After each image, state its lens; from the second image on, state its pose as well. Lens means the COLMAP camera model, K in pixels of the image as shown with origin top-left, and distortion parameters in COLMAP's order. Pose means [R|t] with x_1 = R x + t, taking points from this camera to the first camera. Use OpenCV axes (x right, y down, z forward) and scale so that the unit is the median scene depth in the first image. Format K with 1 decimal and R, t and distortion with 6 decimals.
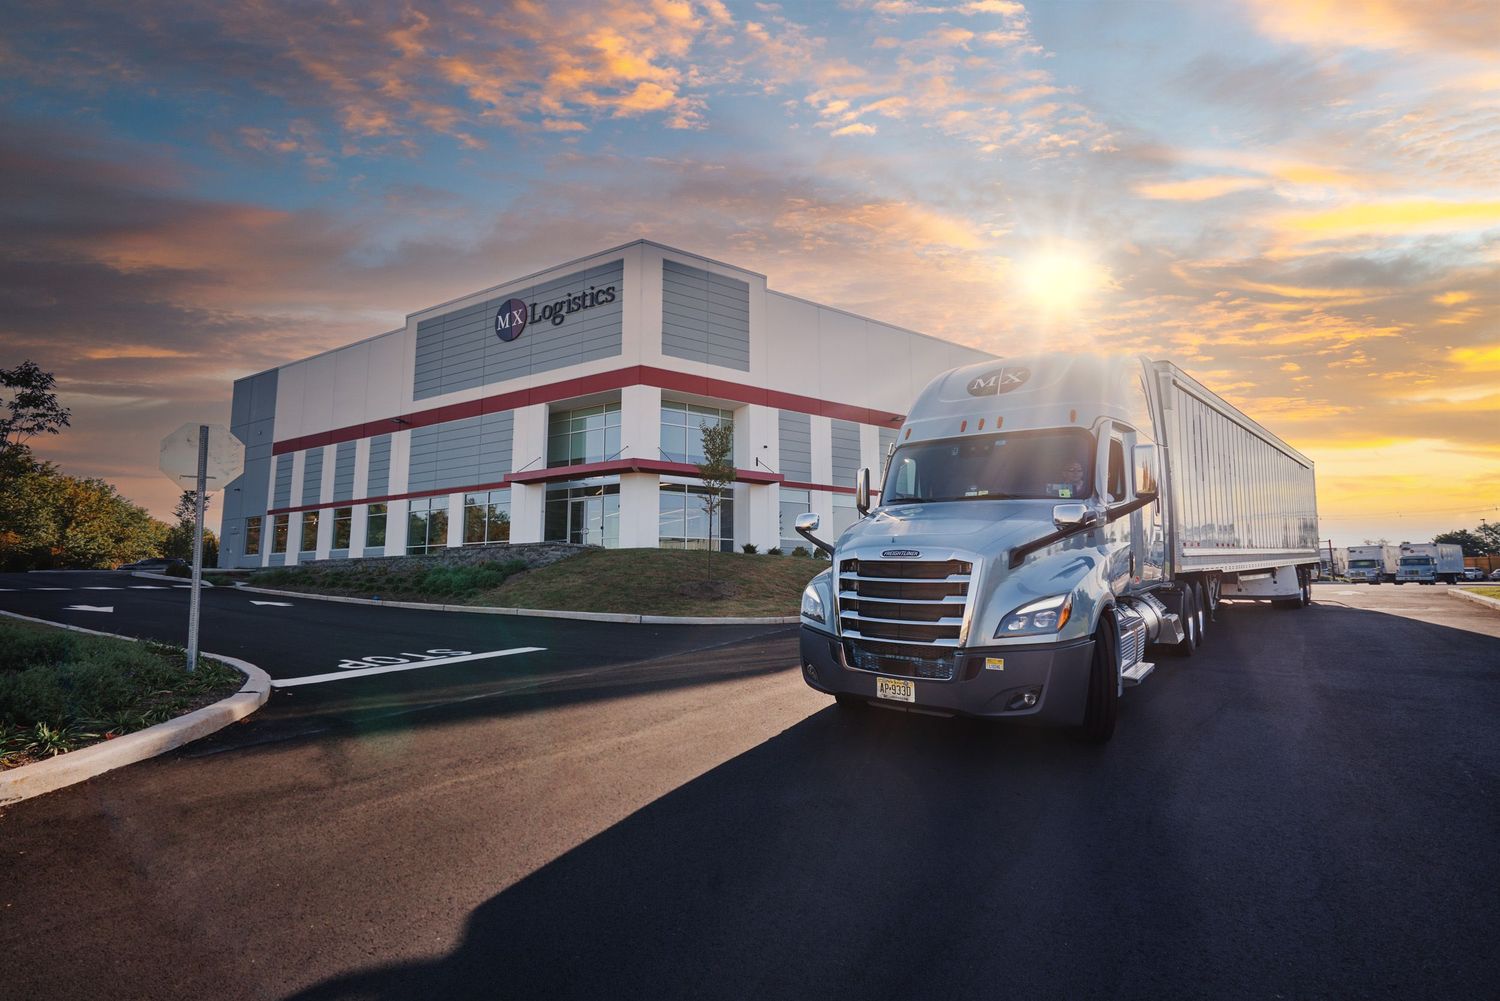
lens RADIAL K [[690.1, 0, 746.7], [0, 690.1, 496.7], [0, 0, 1]] dist [0.000973, 0.000038]
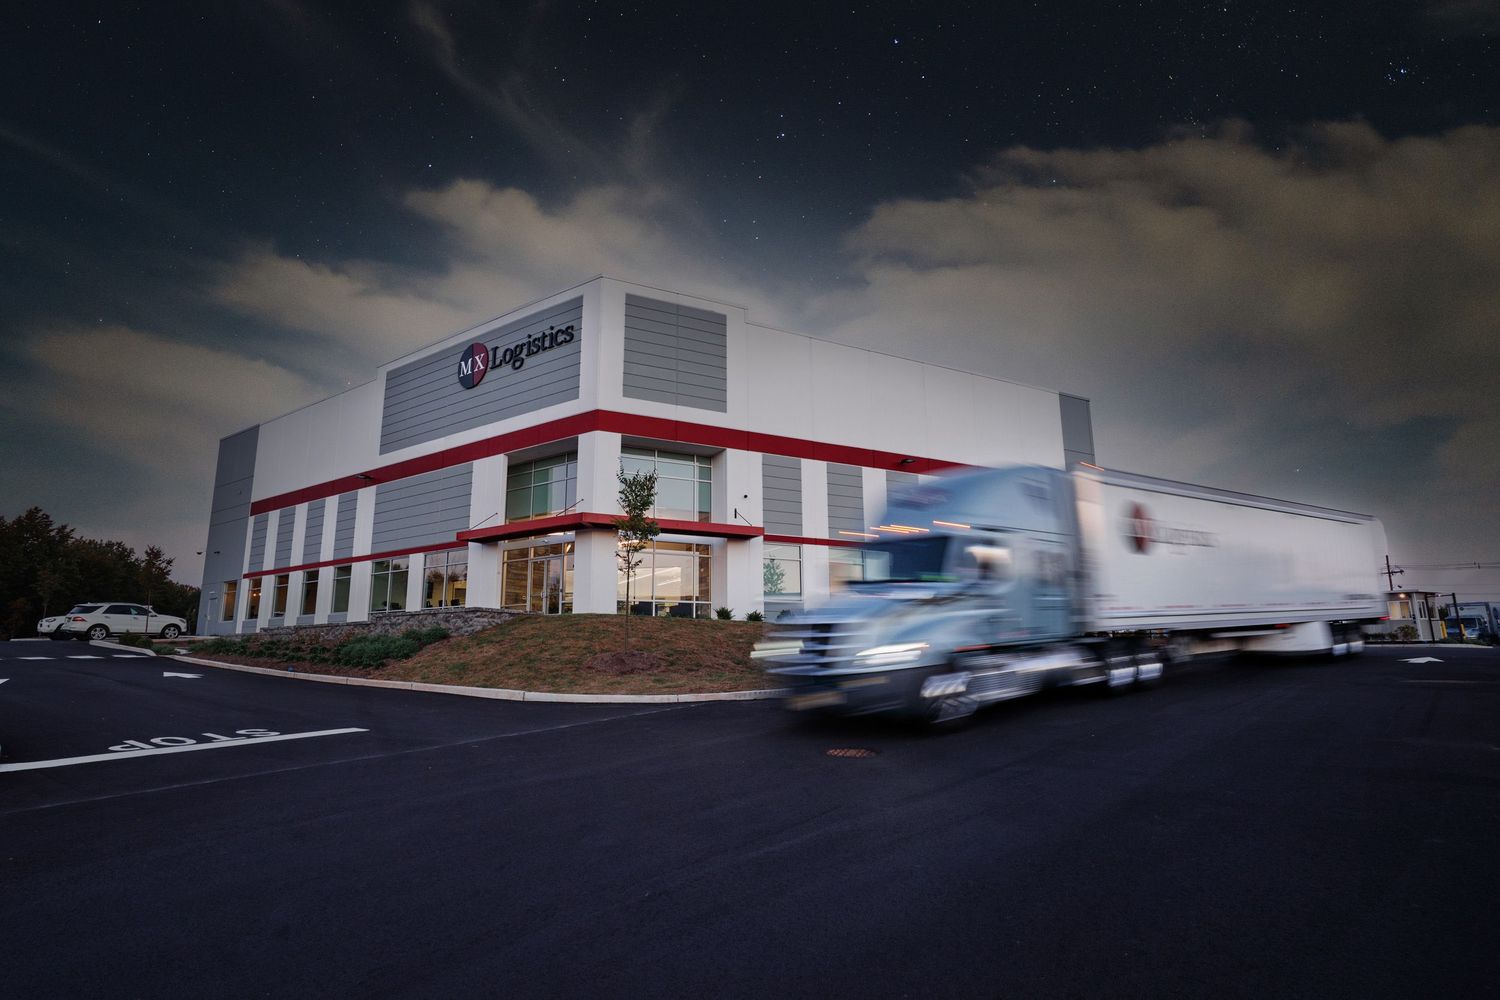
lens RADIAL K [[780.9, 0, 748.9], [0, 780.9, 504.5], [0, 0, 1]] dist [0.000372, 0.002689]
pose [[0.993130, -0.019420, -0.115392, 0.145050], [0.012535, 0.998114, -0.060088, -0.002277], [0.116341, 0.058229, 0.991501, 0.014481]]
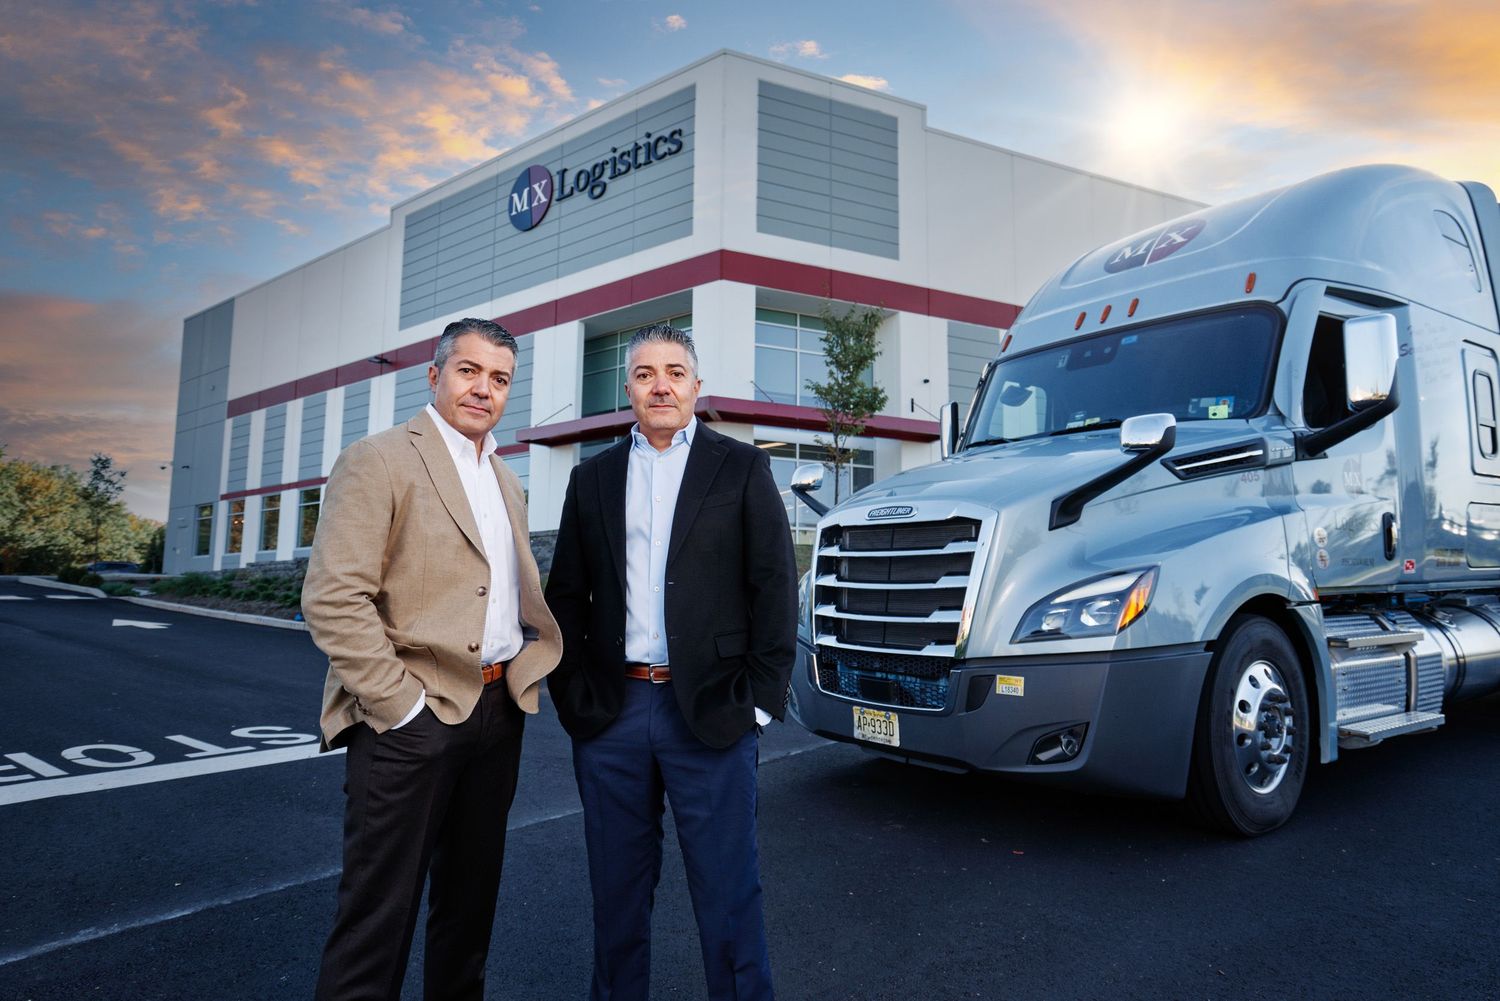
lens RADIAL K [[888.3, 0, 746.3], [0, 888.3, 492.7], [0, 0, 1]] dist [0.010751, 0.000069]
pose [[0.988416, -0.005425, -0.151673, -0.011467], [0.005065, 0.999983, -0.002755, 0.028159], [0.151686, 0.001955, 0.988427, 0.195544]]
